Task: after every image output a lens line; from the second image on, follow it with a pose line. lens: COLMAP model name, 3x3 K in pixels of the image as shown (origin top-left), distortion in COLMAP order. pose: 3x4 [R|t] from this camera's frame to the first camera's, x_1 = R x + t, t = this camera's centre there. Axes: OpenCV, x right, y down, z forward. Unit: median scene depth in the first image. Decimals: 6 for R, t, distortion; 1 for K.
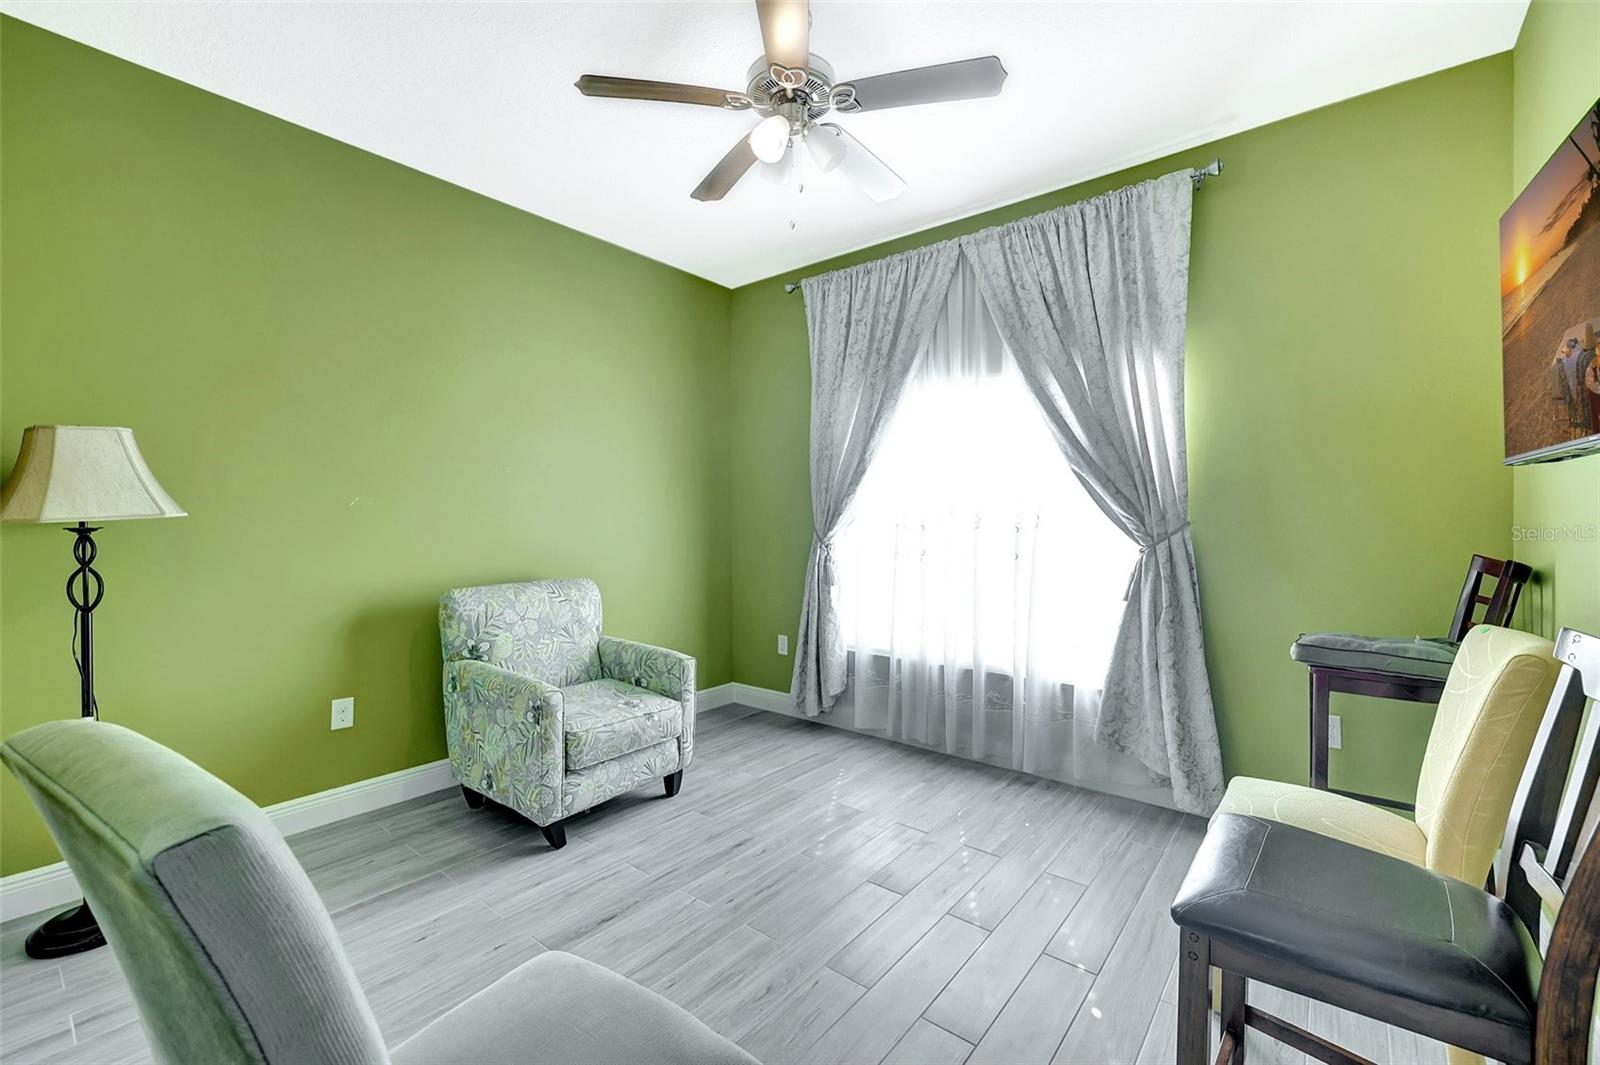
lens RADIAL K [[679.4, 0, 794.0], [0, 679.4, 518.0], [0, 0, 1]] dist [-0.000042, 0.000081]
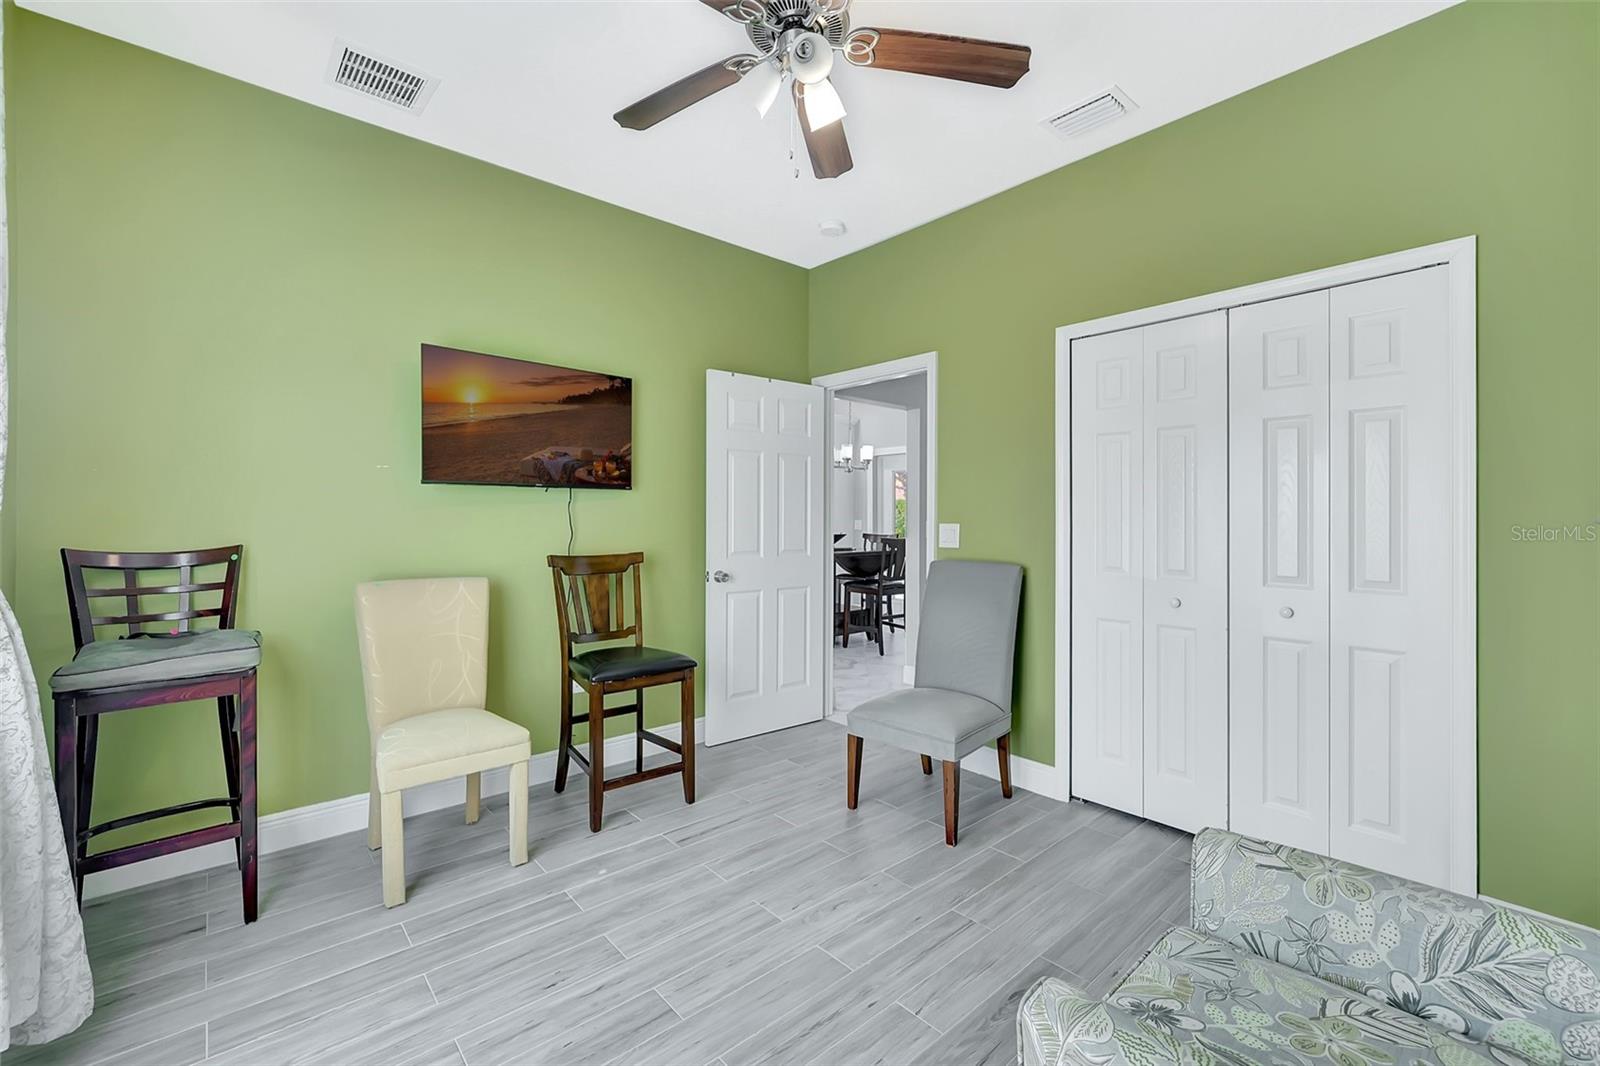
lens RADIAL K [[679.4, 0, 794.0], [0, 679.4, 518.5], [0, 0, 1]] dist [-0.000042, 0.000081]
pose [[-0.987141, -0.002584, 0.159831, -0.130292], [-0.002627, 0.999997, -0.000061, 0.012821], [-0.159830, -0.000480, -0.987144, 1.802019]]
